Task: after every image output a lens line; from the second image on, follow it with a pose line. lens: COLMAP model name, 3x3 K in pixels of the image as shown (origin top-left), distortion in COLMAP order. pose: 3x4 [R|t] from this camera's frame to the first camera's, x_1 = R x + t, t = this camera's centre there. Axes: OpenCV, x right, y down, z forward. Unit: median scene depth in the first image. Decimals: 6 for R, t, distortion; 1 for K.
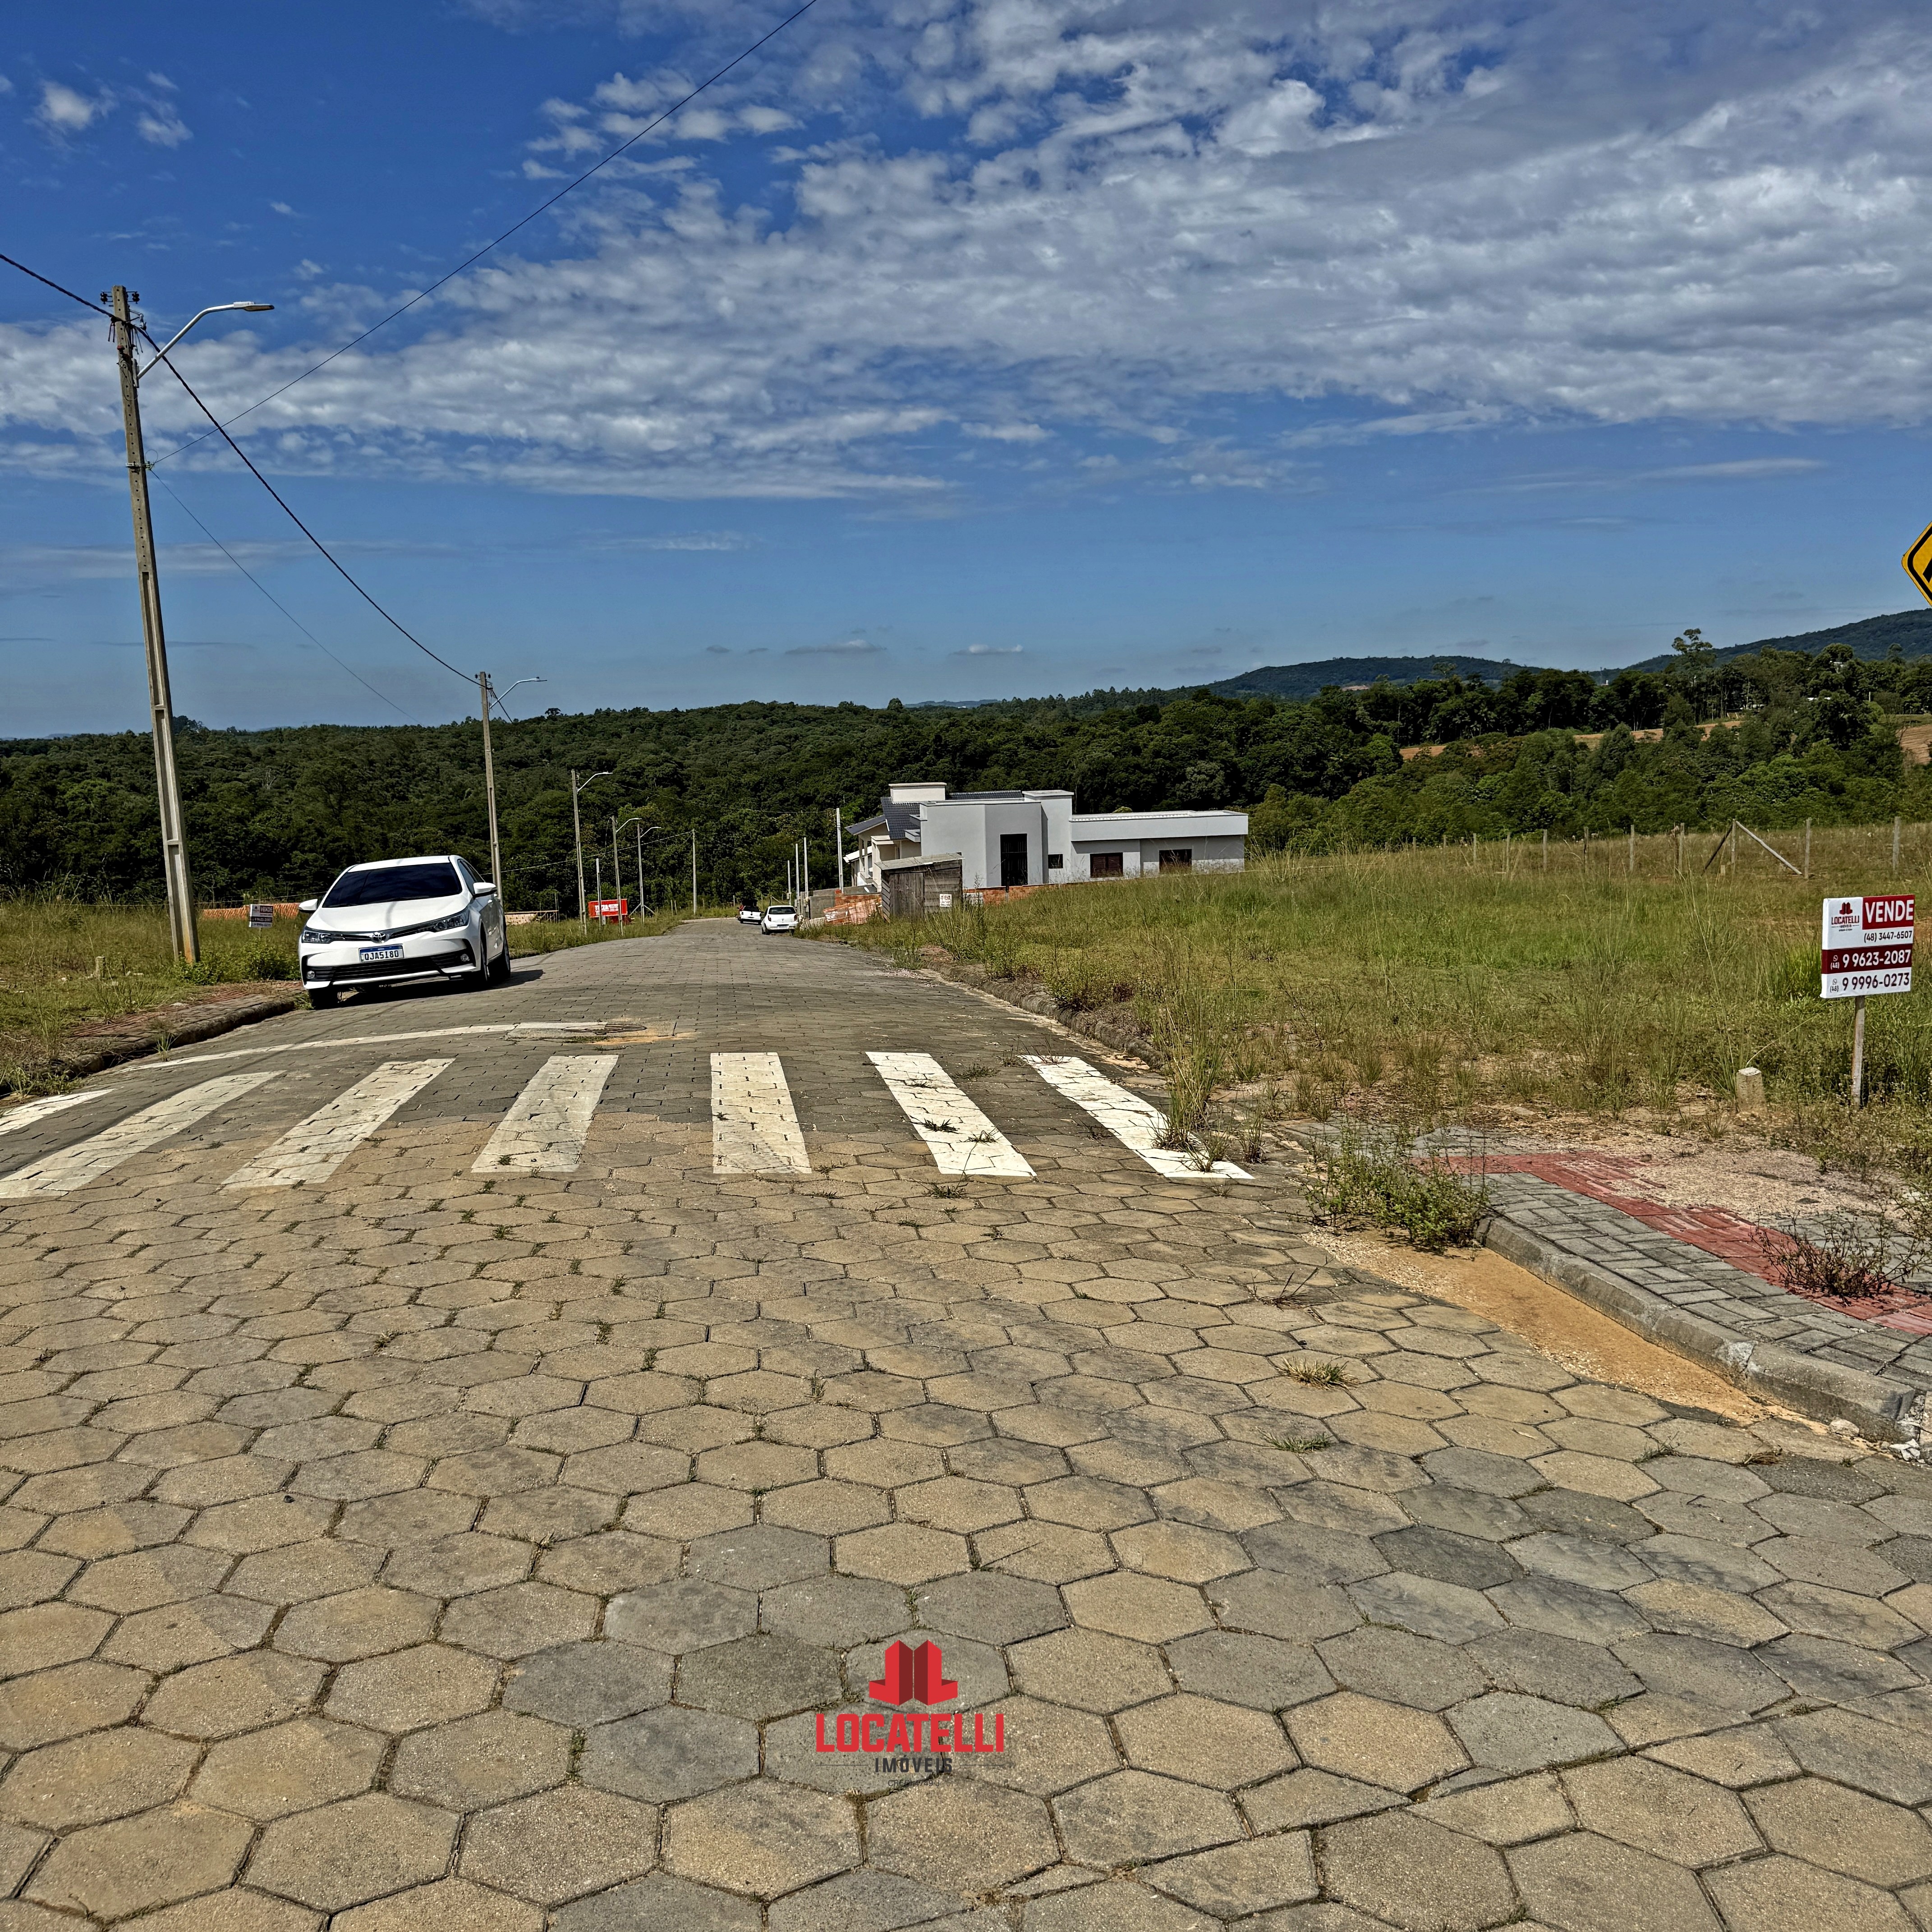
lens RADIAL K [[1787.0, 0, 958.4], [0, 1787.0, 969.5], [0, 0, 1]] dist [0.182226, -0.401401]
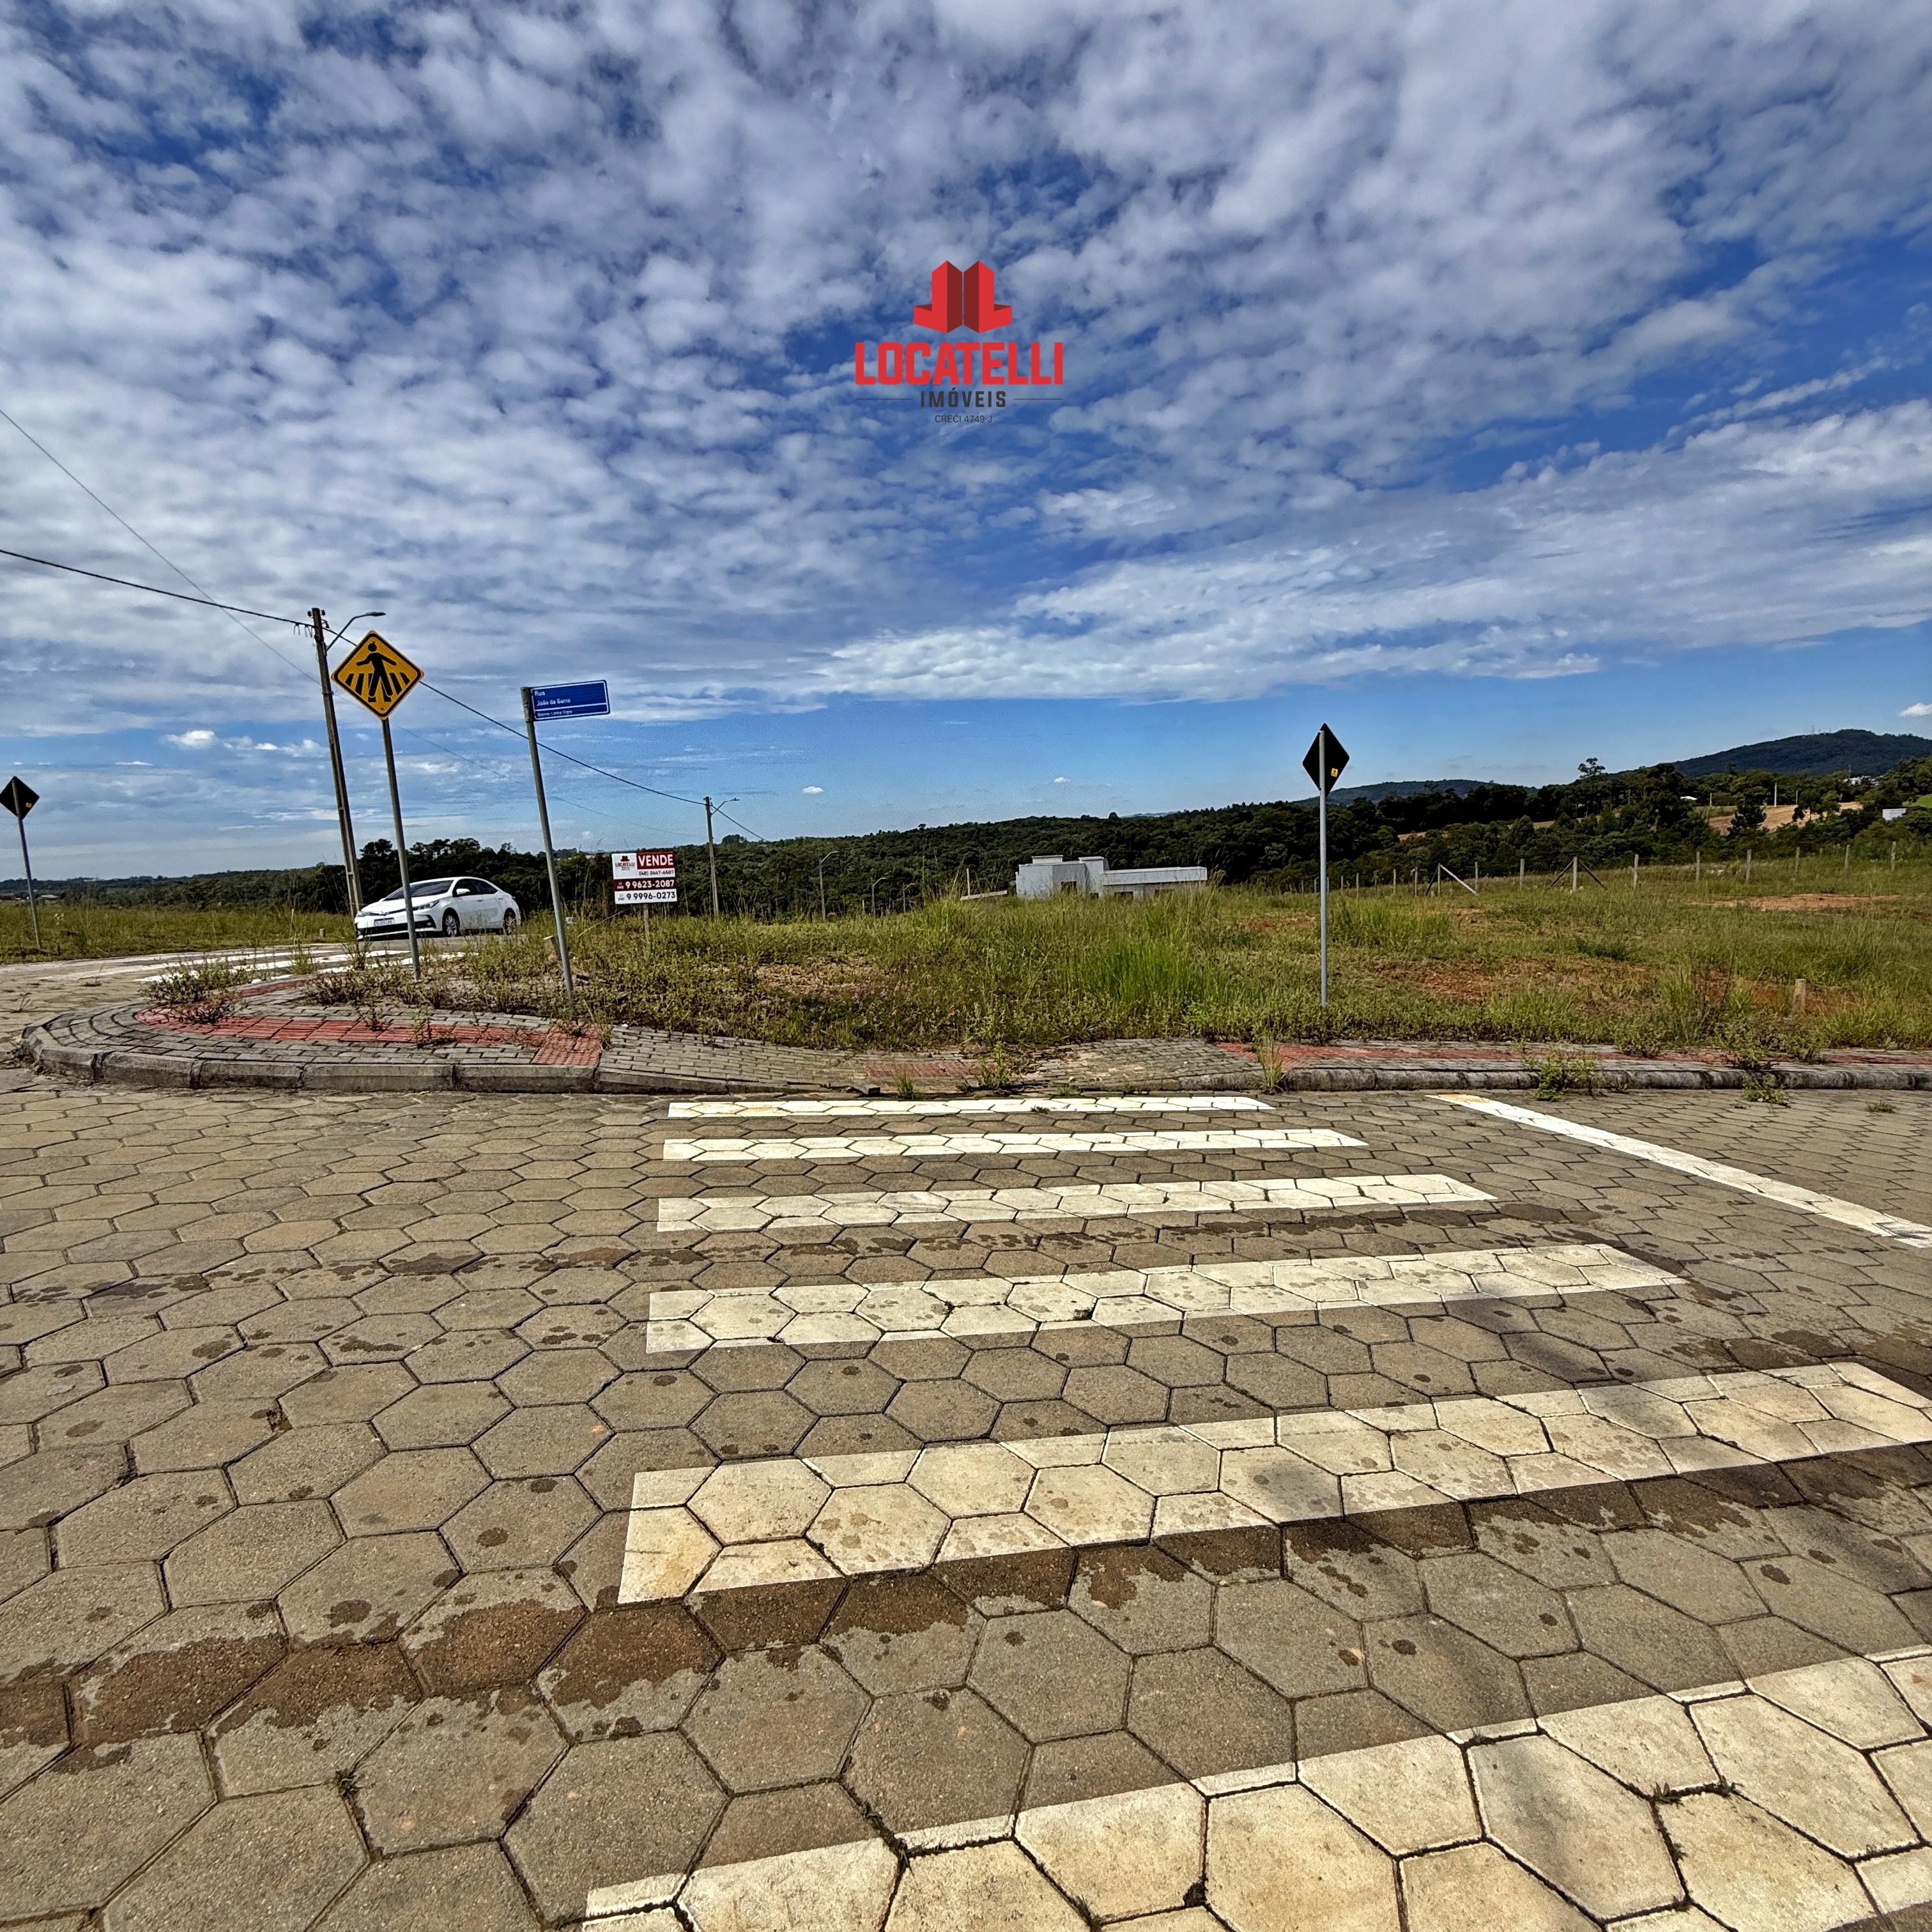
lens RADIAL K [[1033.1, 0, 973.2], [0, 1033.1, 931.1], [0, 0, 1]] dist [-0.002742, 0.000171]
pose [[0.982871, -0.007155, -0.184154, 1.064594], [0.000218, 0.999290, -0.037663, 0.088000], [0.184293, 0.036978, 0.982176, -0.034423]]
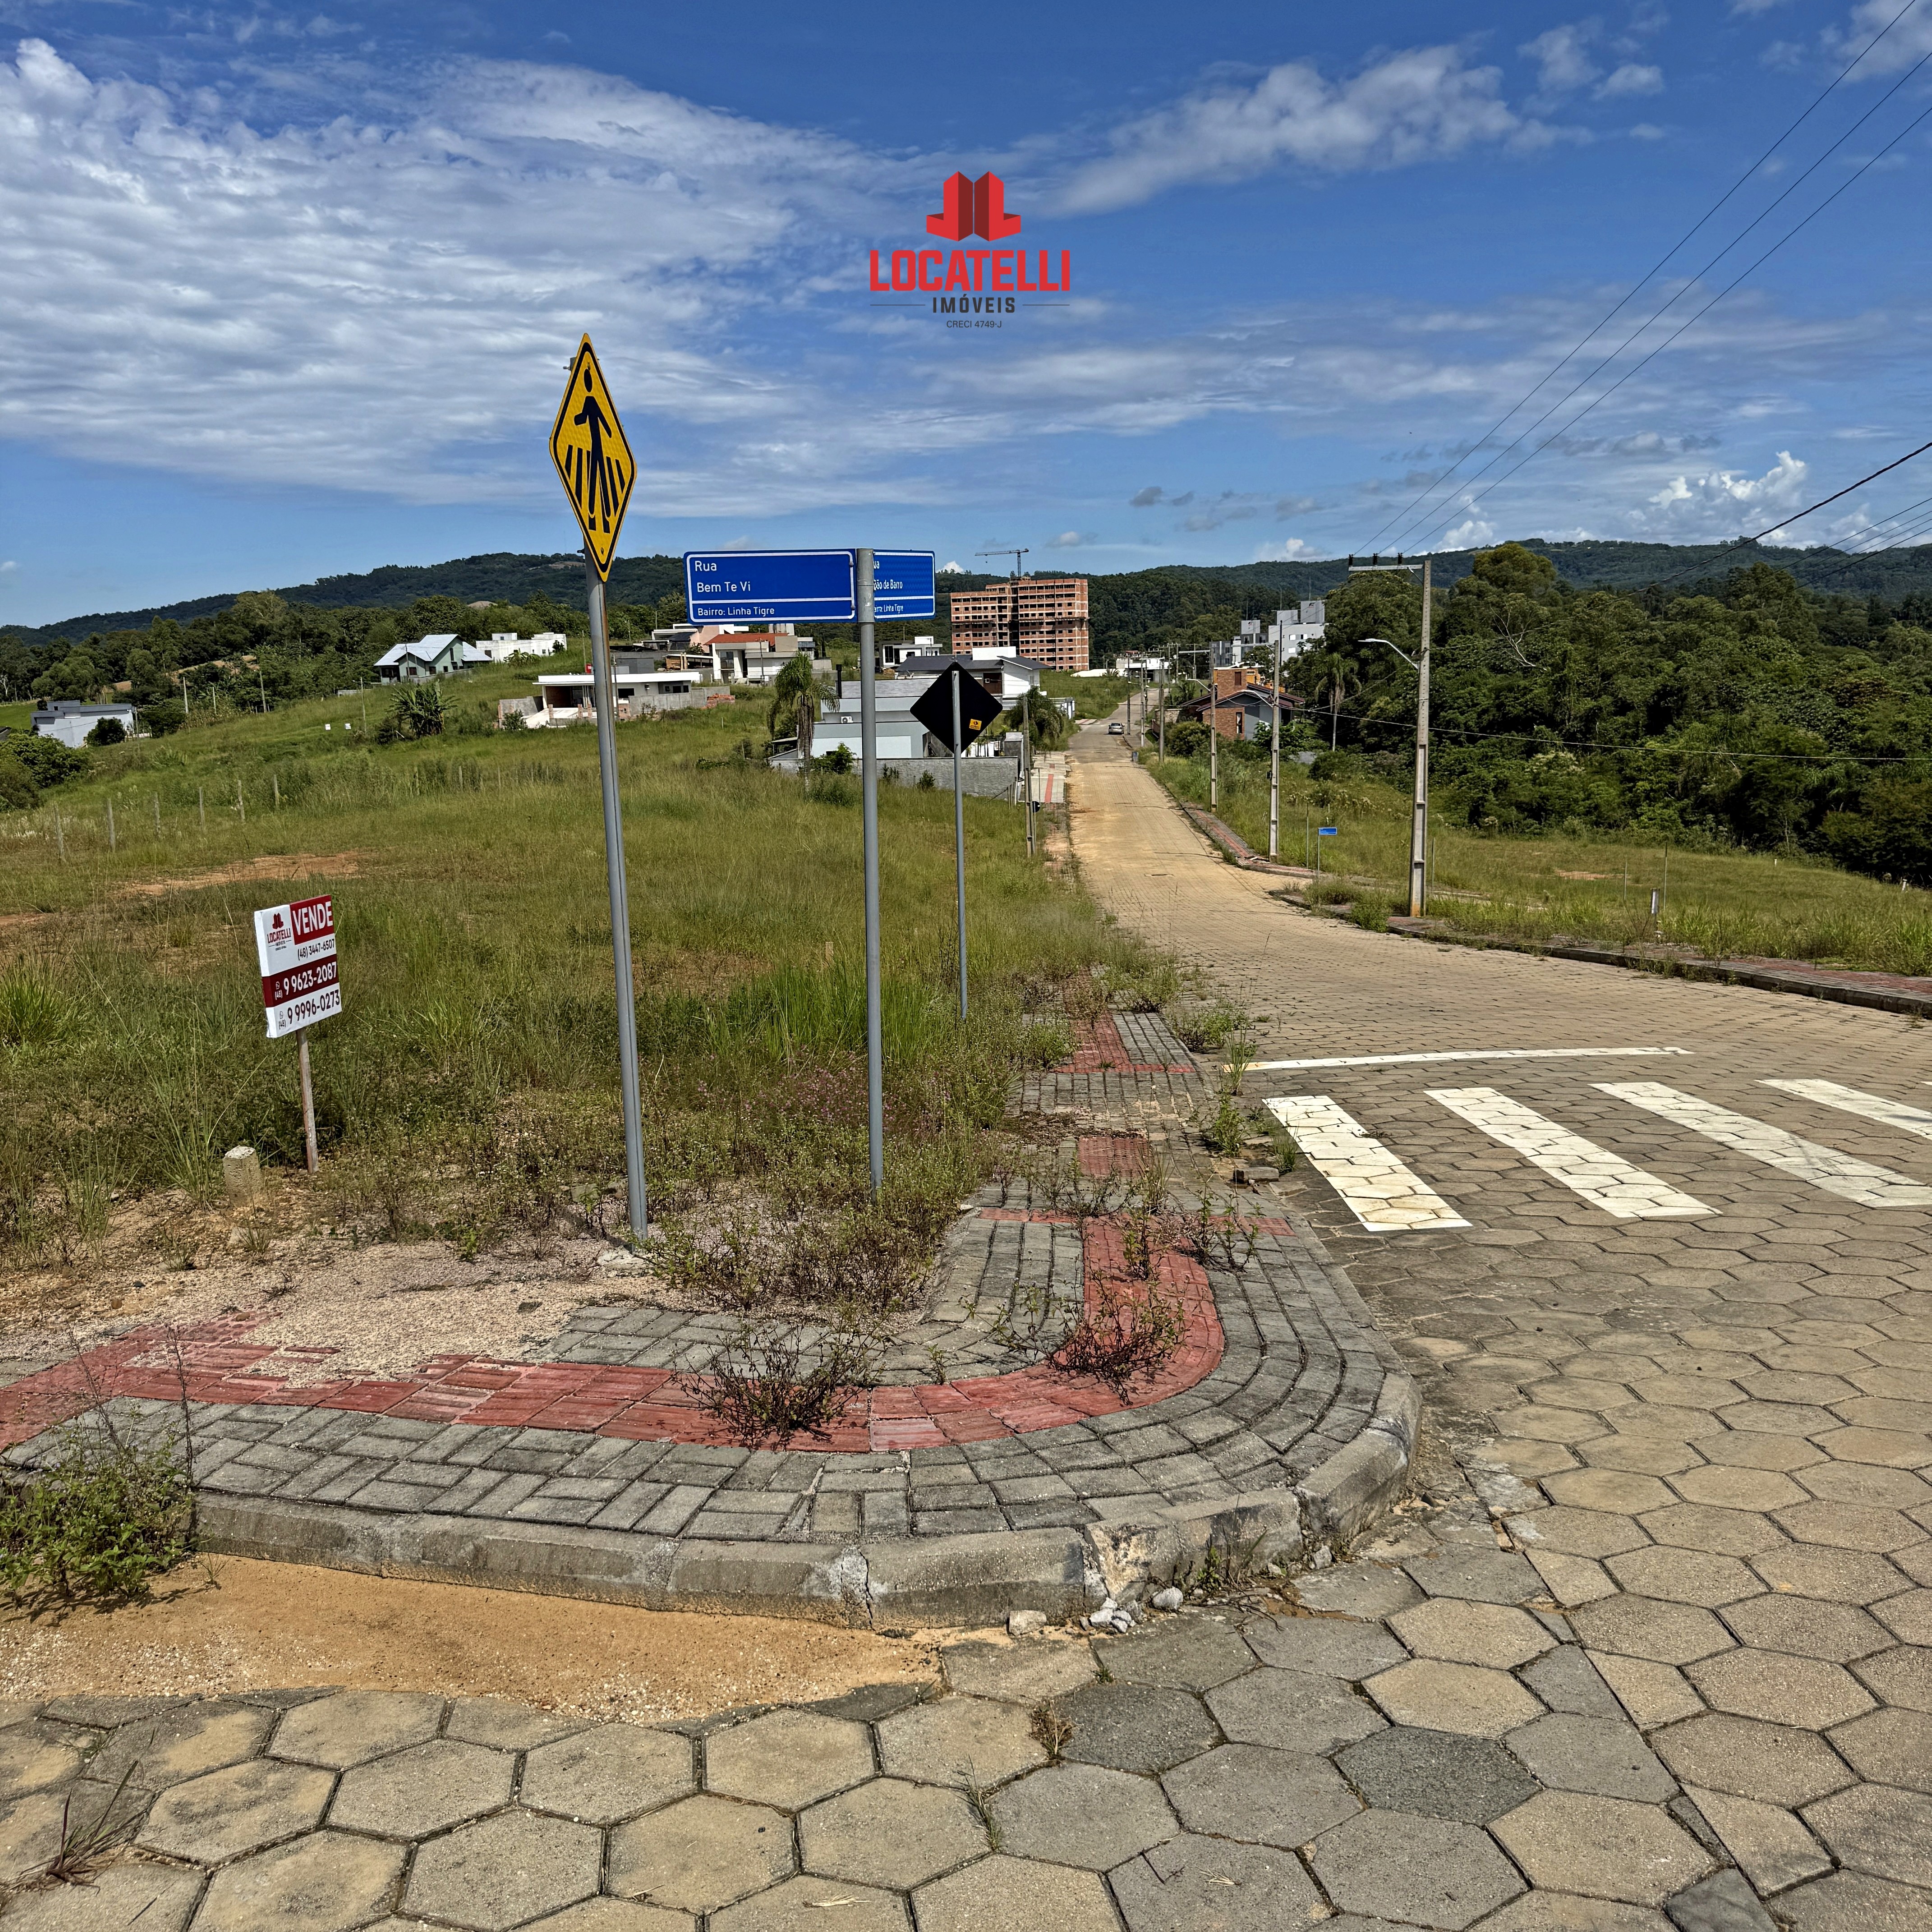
lens RADIAL K [[1787.0, 0, 958.4], [0, 1787.0, 969.5], [0, 0, 1]] dist [0.182226, -0.401401]
pose [[0.470108, -0.141323, 0.871221, -0.061264], [0.144088, 0.986144, 0.082216, -0.034882], [-0.870768, 0.086882, 0.483957, 0.365581]]
